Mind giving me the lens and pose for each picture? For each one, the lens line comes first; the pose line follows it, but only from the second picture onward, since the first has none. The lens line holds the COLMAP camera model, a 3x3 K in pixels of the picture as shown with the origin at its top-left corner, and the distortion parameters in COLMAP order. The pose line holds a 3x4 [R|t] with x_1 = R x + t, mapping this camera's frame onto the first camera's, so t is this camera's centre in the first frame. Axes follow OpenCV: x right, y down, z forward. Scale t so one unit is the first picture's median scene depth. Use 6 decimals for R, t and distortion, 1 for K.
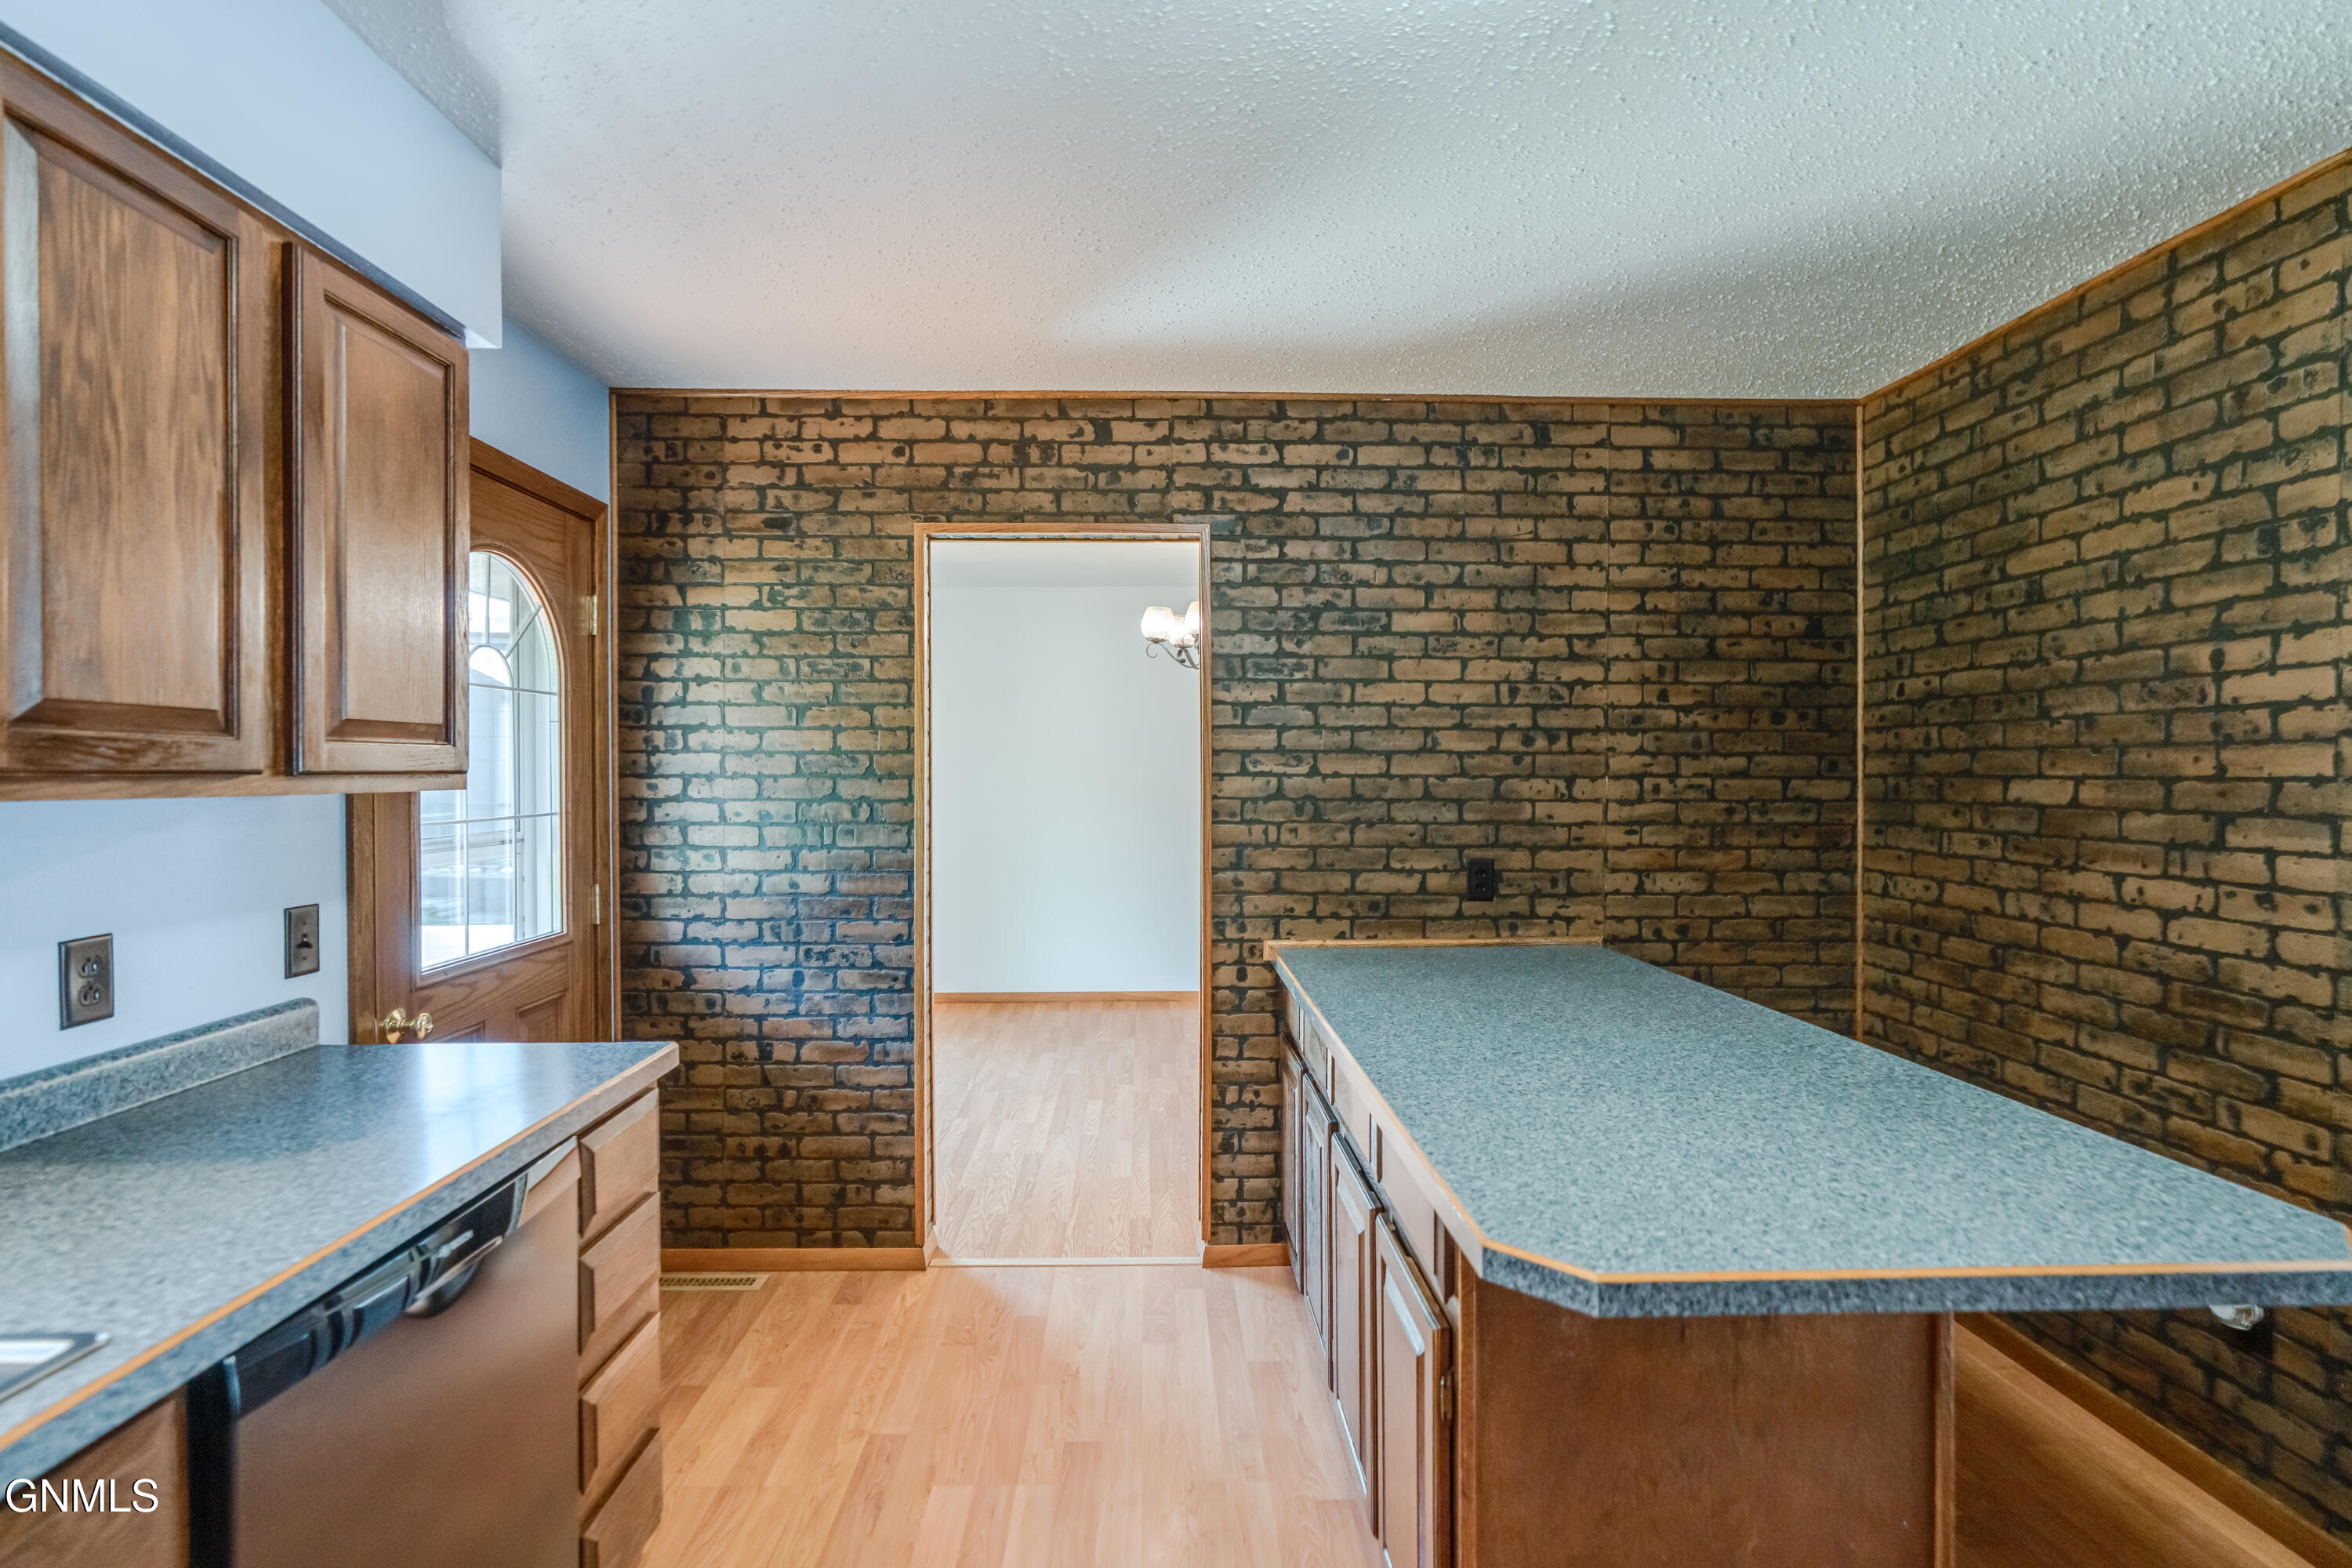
lens RADIAL K [[1084.1, 0, 1172.6], [0, 1084.1, 769.5], [0, 0, 1]] dist [-0.008829, 0.002715]
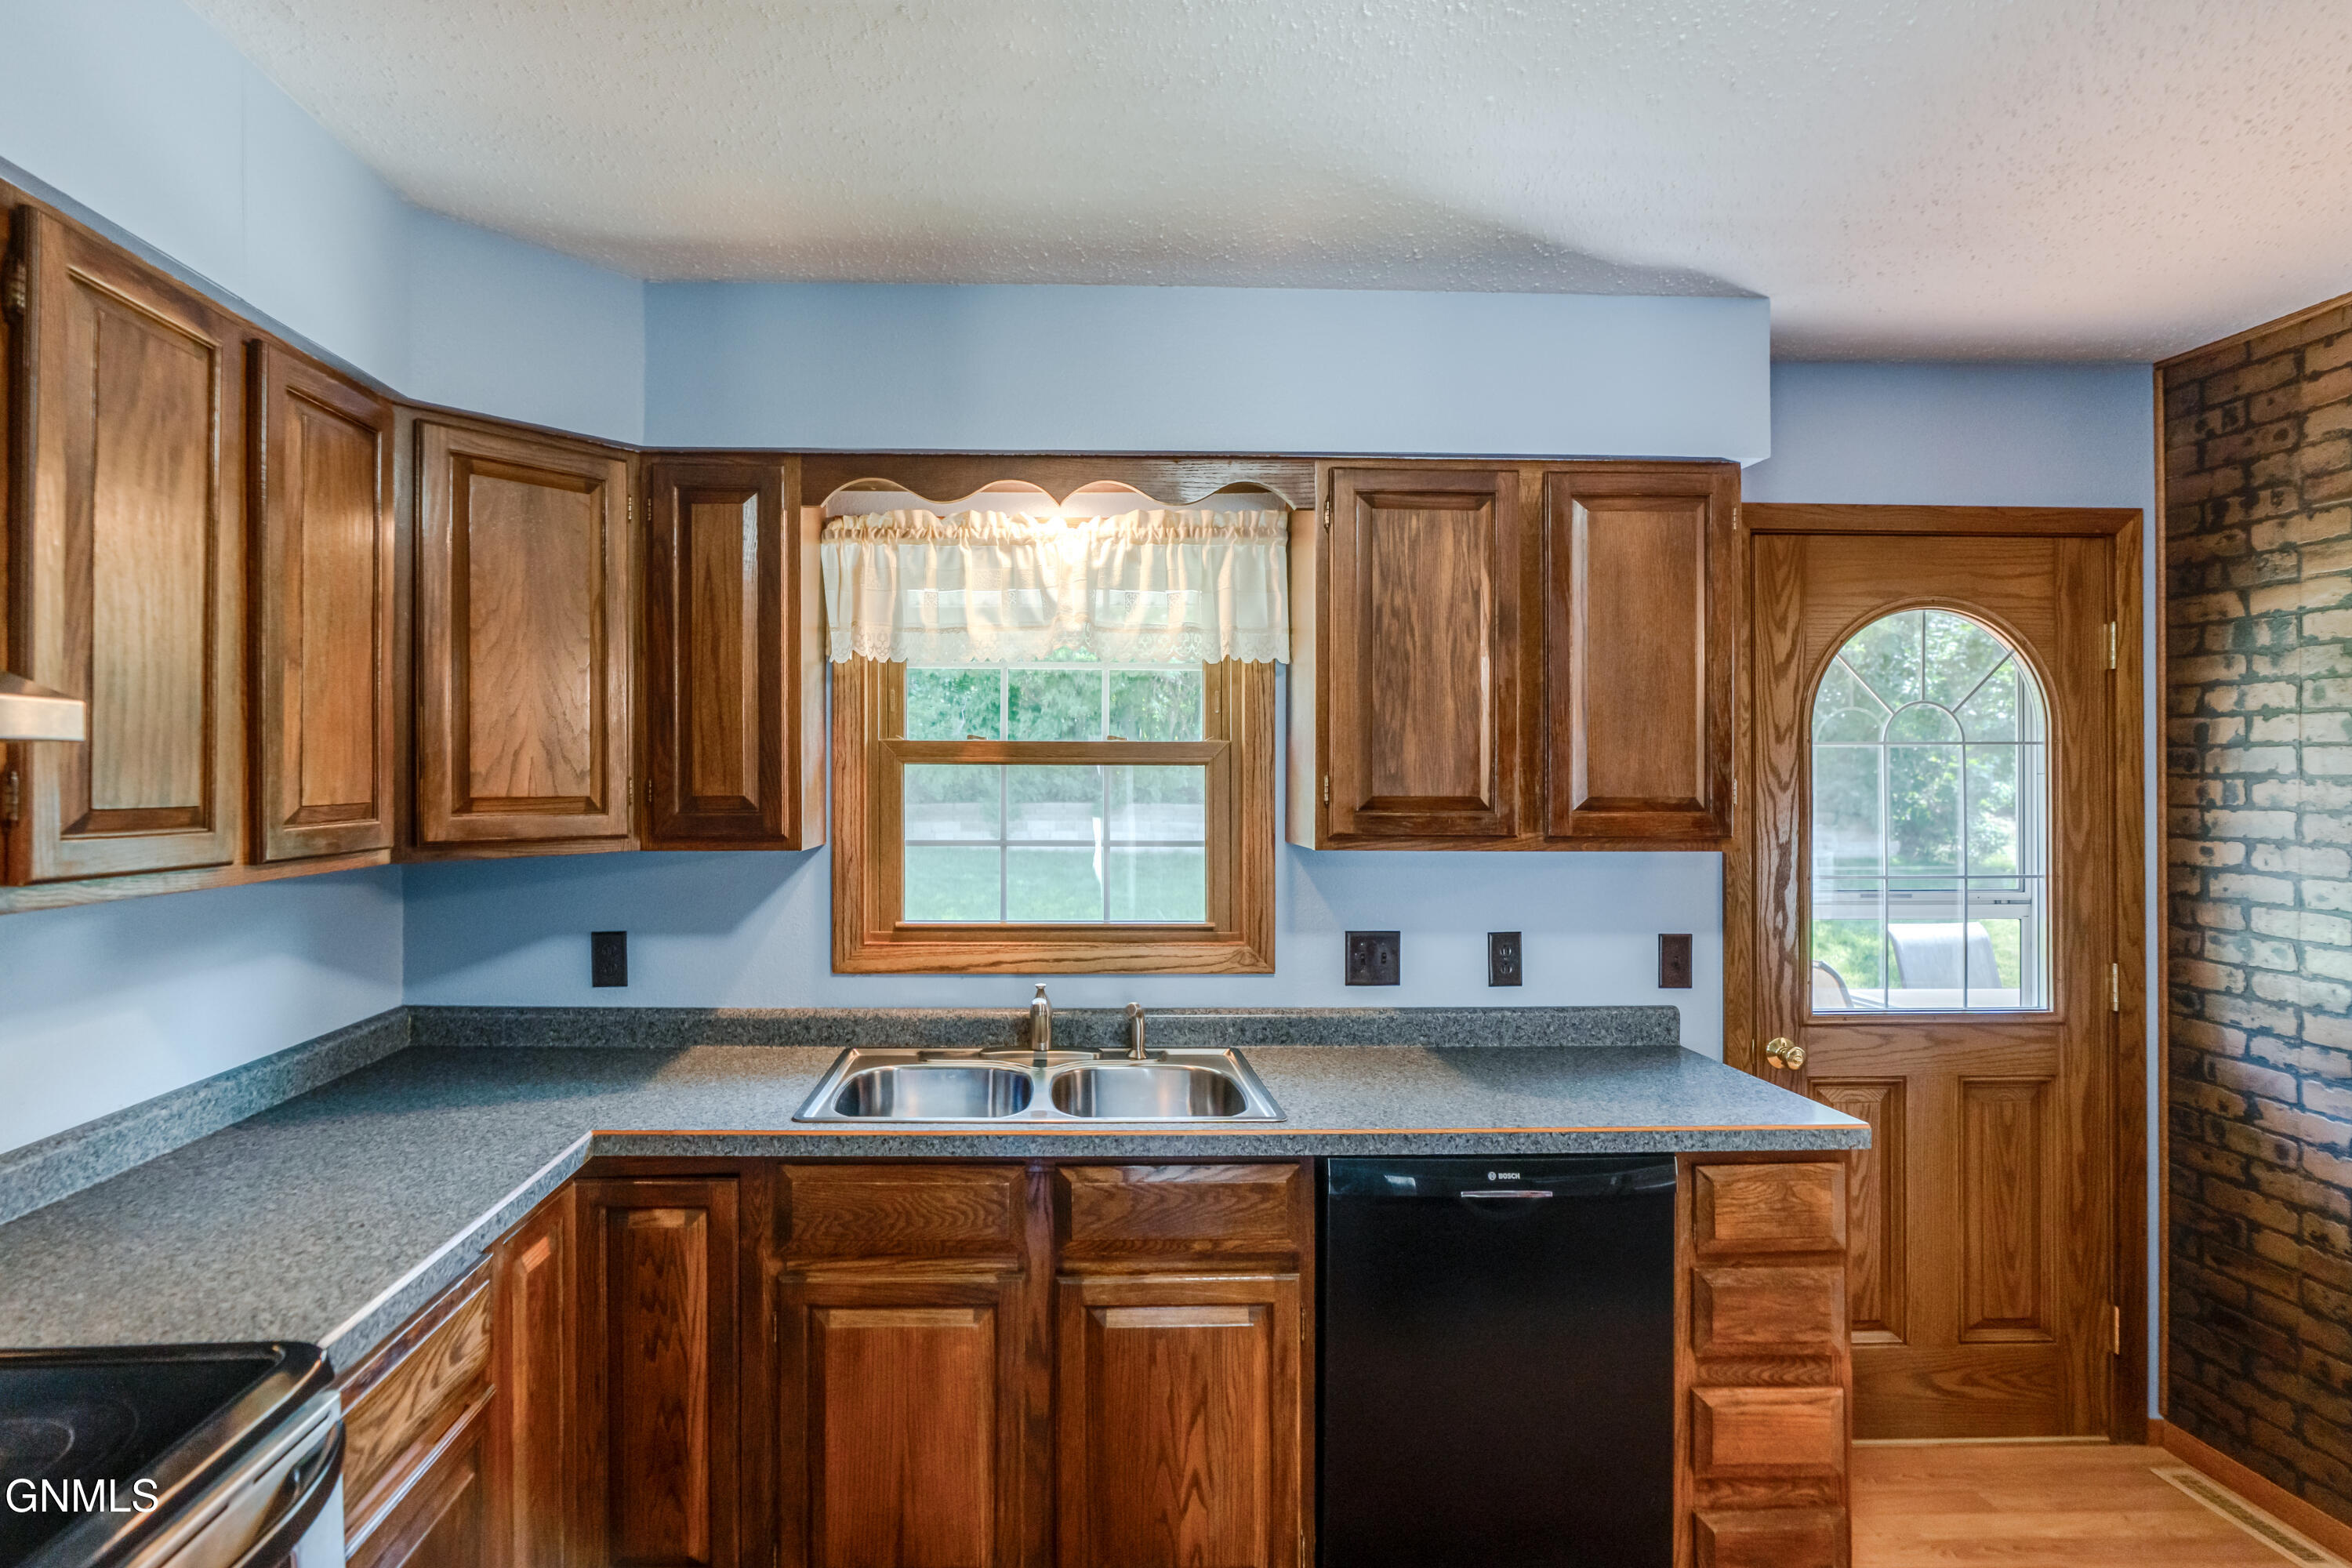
lens RADIAL K [[1224.1, 0, 1089.5], [0, 1224.1, 765.7], [0, 0, 1]] dist [-0.007265, 0.003463]
pose [[0.004708, -0.006659, -0.999967, 0.400334], [-0.002481, 0.999975, -0.006671, -0.038676], [0.999986, 0.002513, 0.004691, 0.184291]]
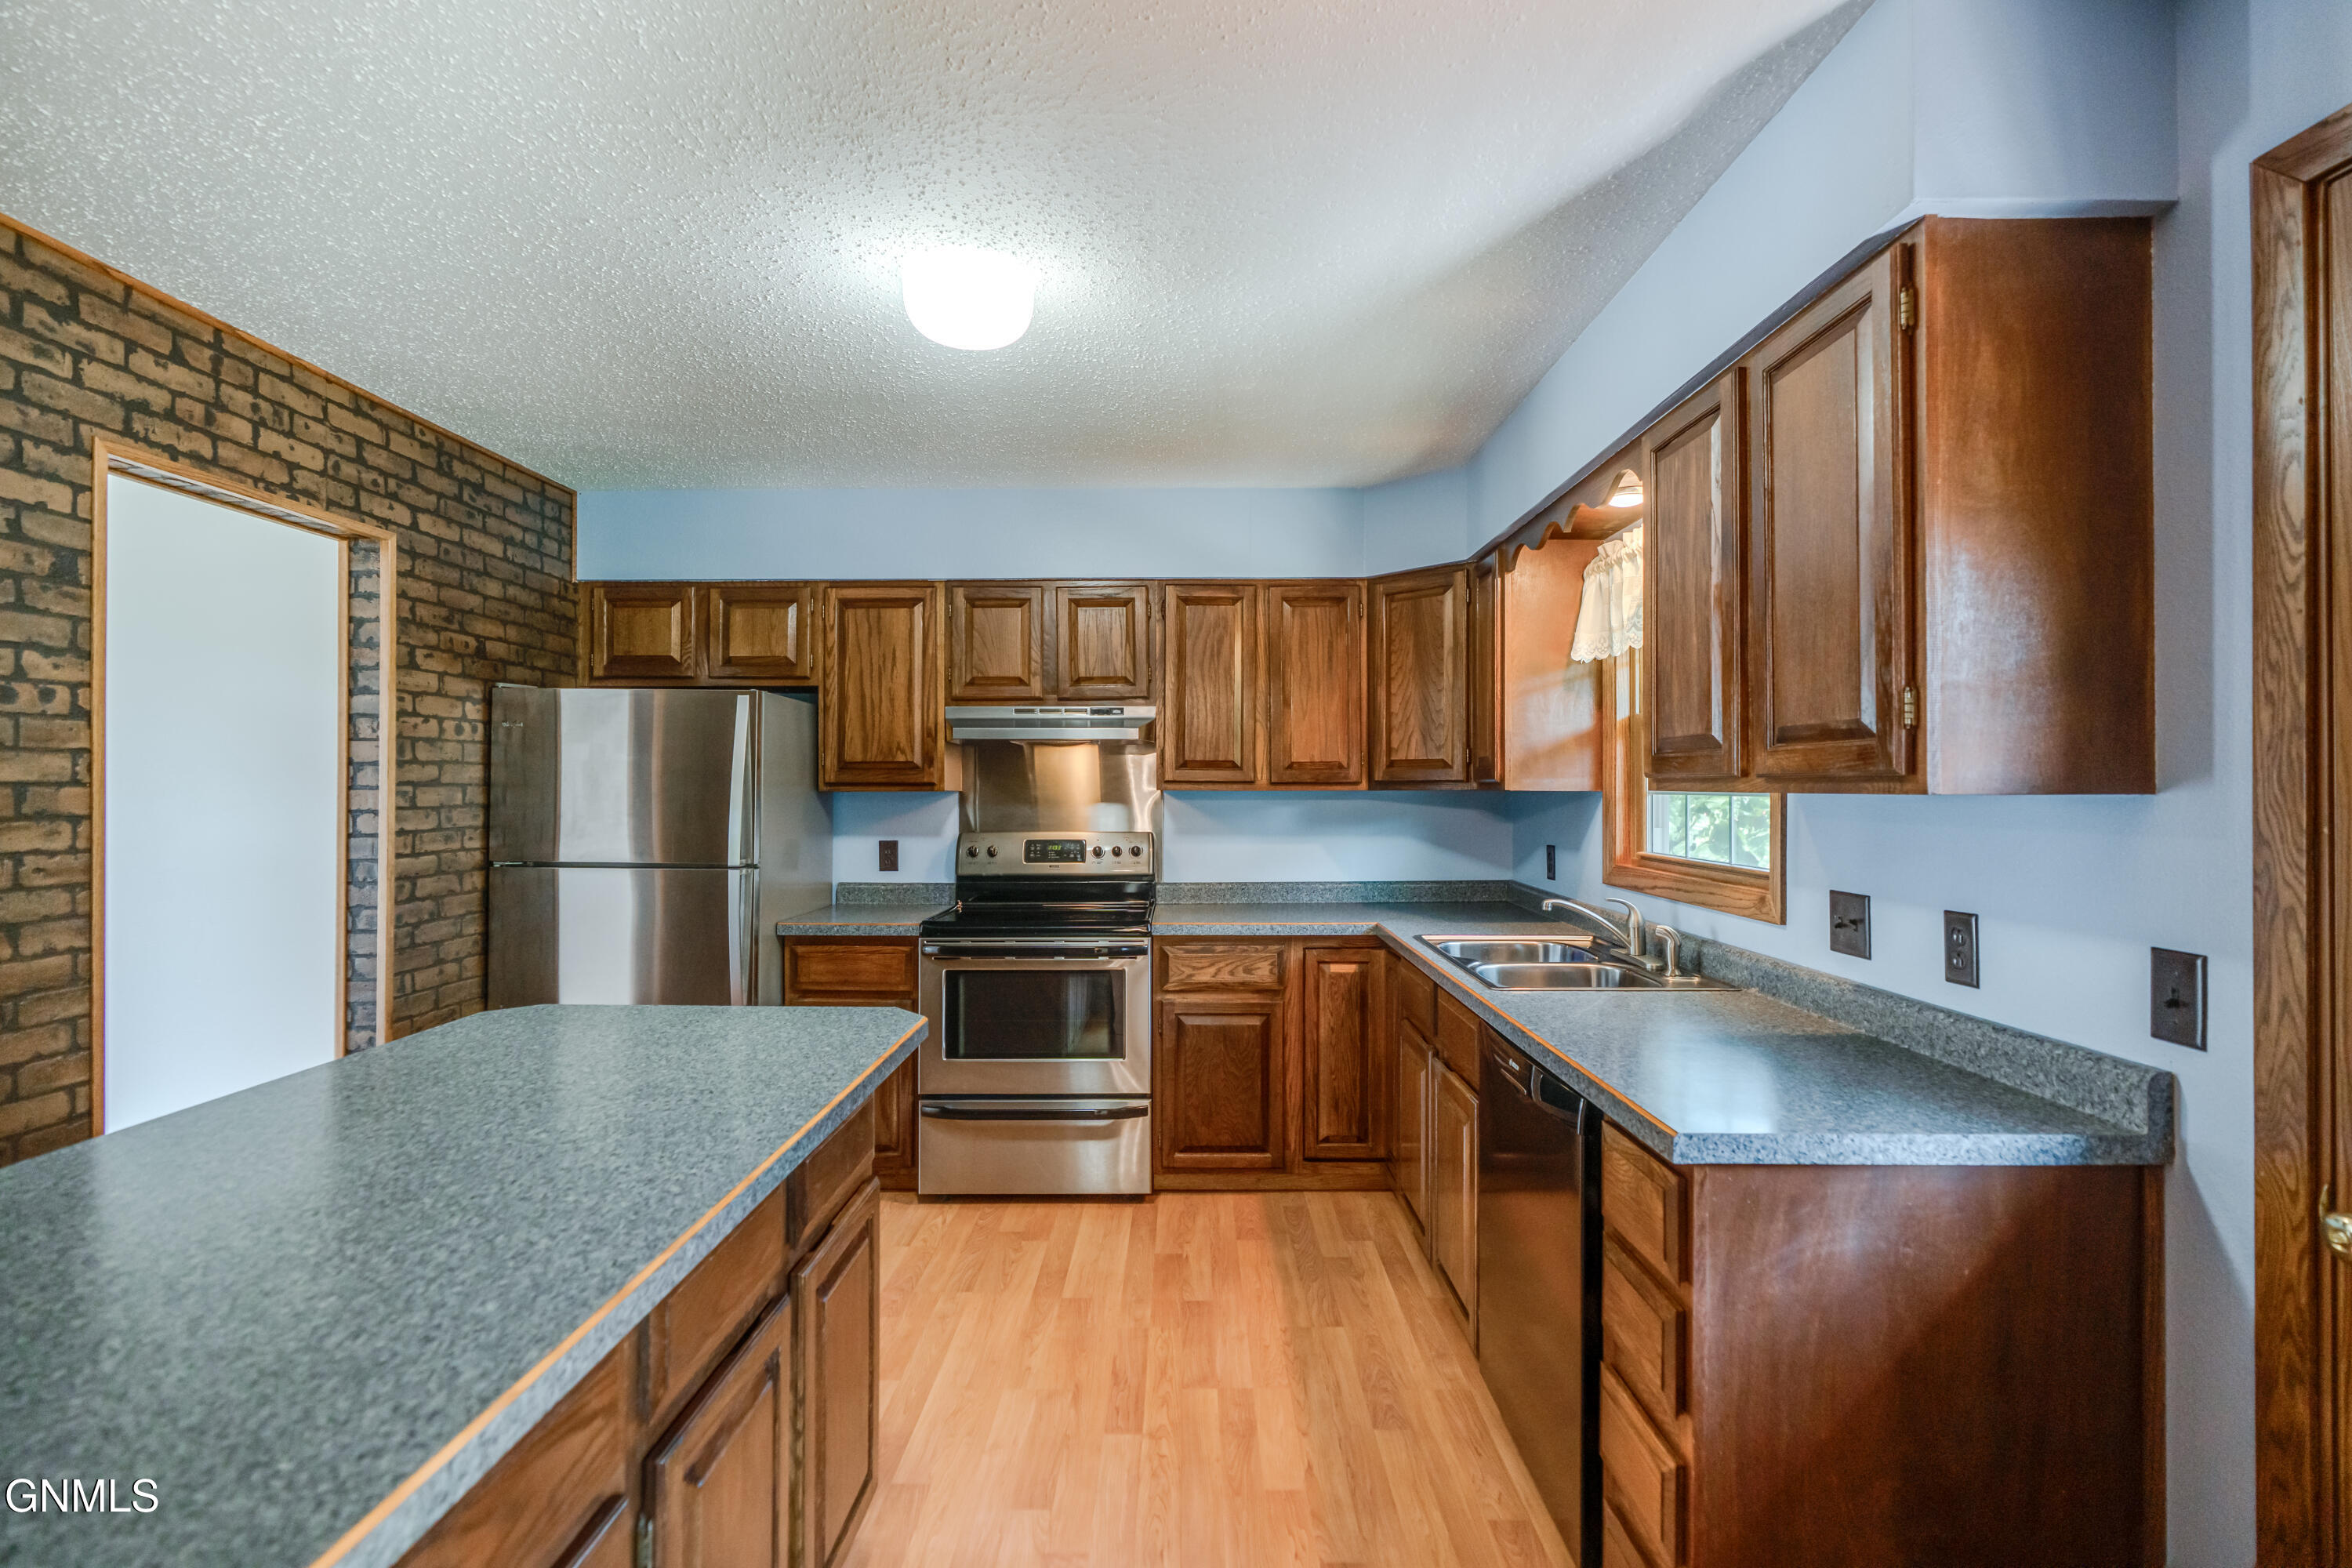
lens RADIAL K [[1084.1, 0, 1165.6], [0, 1084.1, 778.6], [0, 0, 1]] dist [-0.008829, 0.002715]
pose [[-0.999147, -0.002362, 0.041230, -0.083392], [-0.002698, 0.999964, -0.008091, 0.008868], [-0.041210, -0.008196, -0.999117, 1.109184]]
